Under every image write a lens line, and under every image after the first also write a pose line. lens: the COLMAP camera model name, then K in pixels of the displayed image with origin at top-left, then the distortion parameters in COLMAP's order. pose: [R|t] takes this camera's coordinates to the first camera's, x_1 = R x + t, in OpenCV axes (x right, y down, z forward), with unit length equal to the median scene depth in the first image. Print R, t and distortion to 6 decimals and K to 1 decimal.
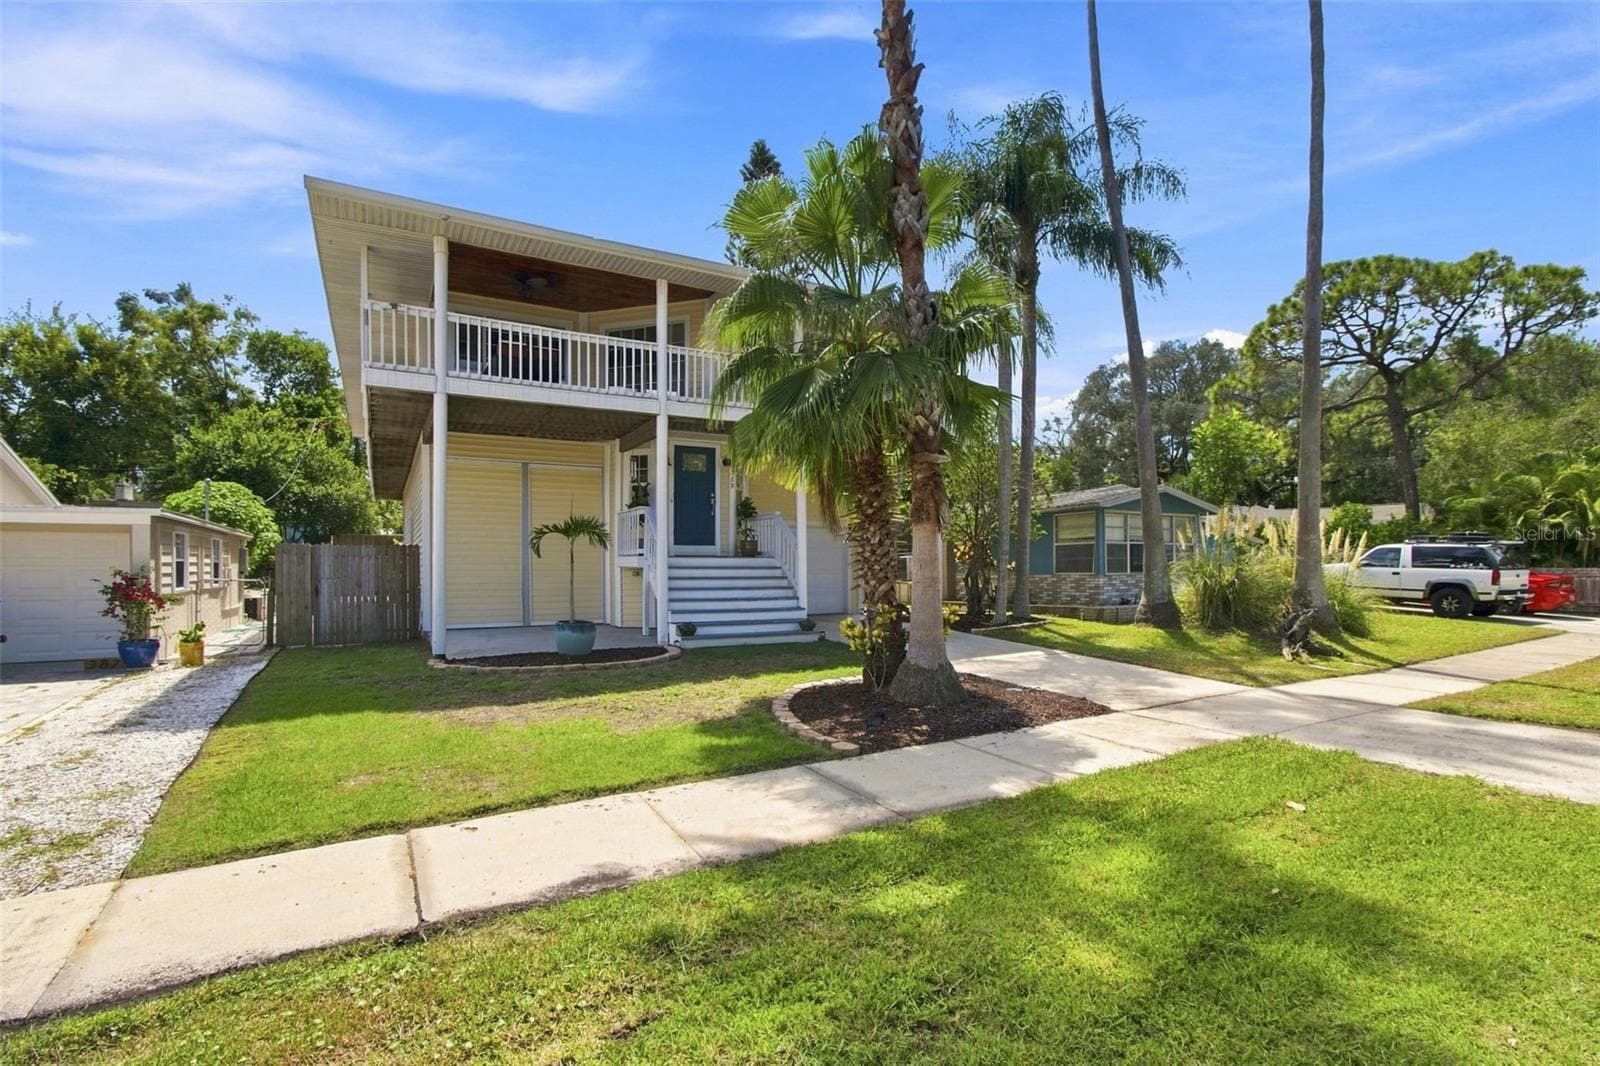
lens RADIAL K [[721.6, 0, 744.8], [0, 721.6, 576.5], [0, 0, 1]] dist [-0.018663, 0.009208]
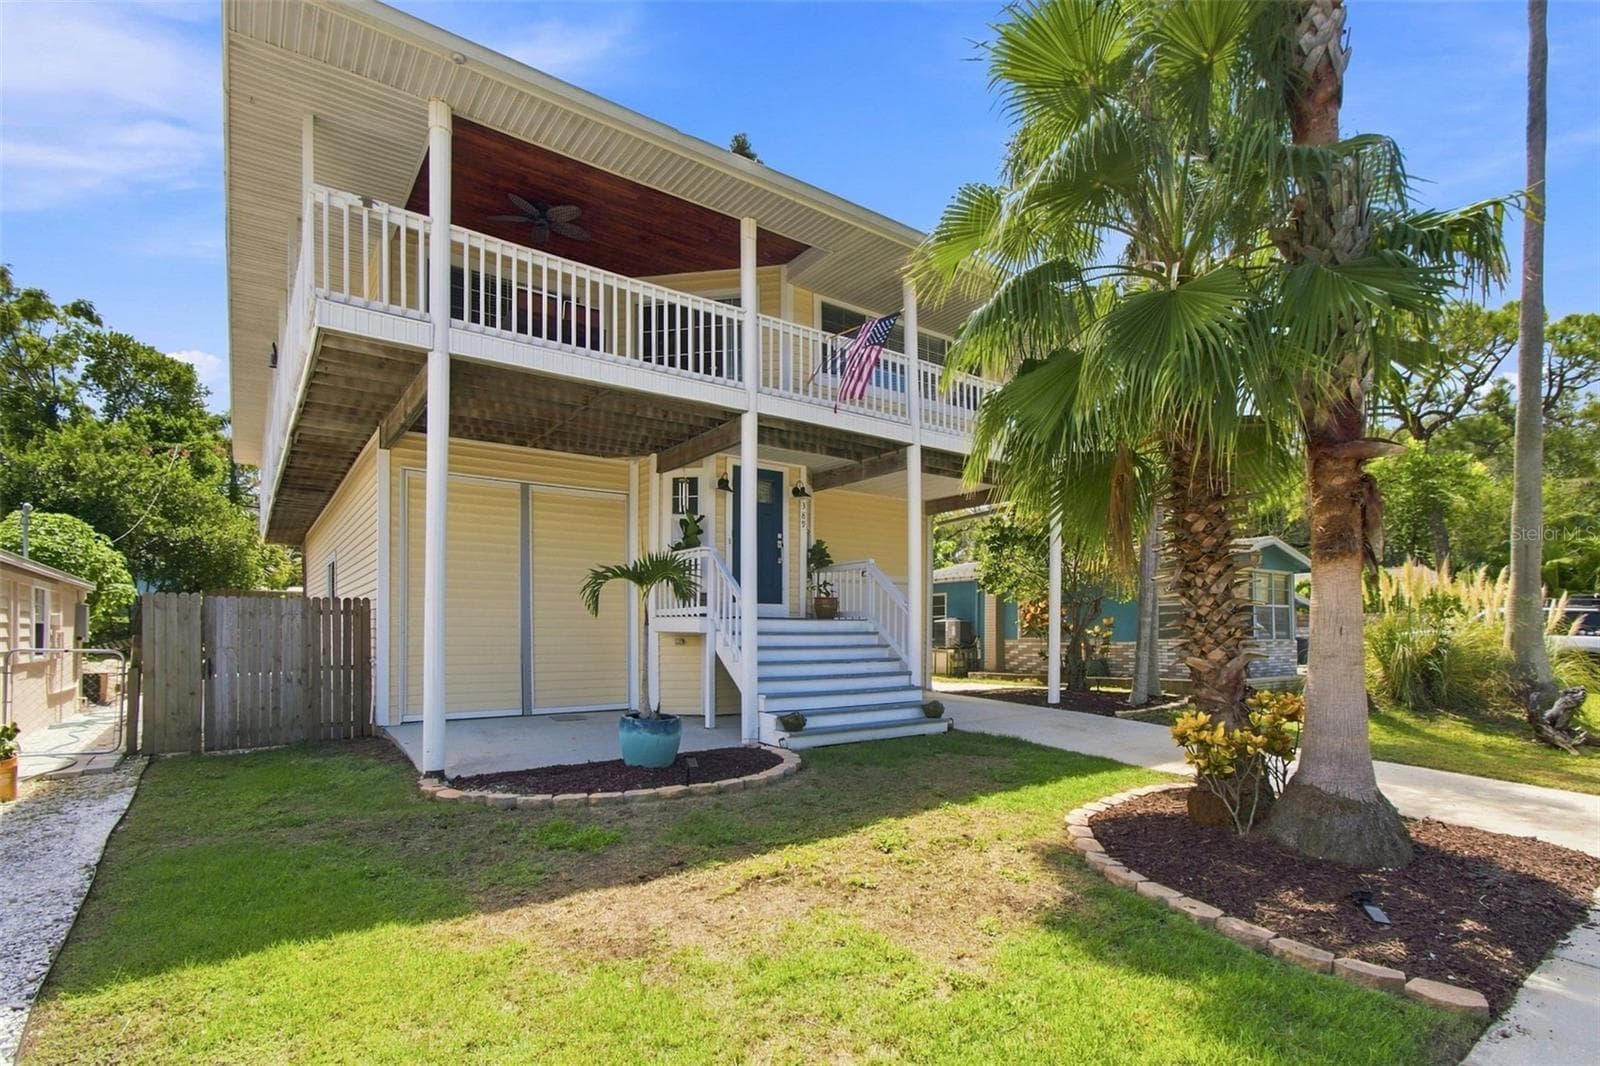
lens RADIAL K [[788.5, 0, 776.6], [0, 788.5, 636.9], [0, 0, 1]] dist [-0.009504, -0.001491]
pose [[0.992492, 0.001257, 0.122307, -0.151305], [-0.000363, 0.999973, -0.007331, -0.002183], [-0.122313, 0.007232, 0.992465, 0.201956]]
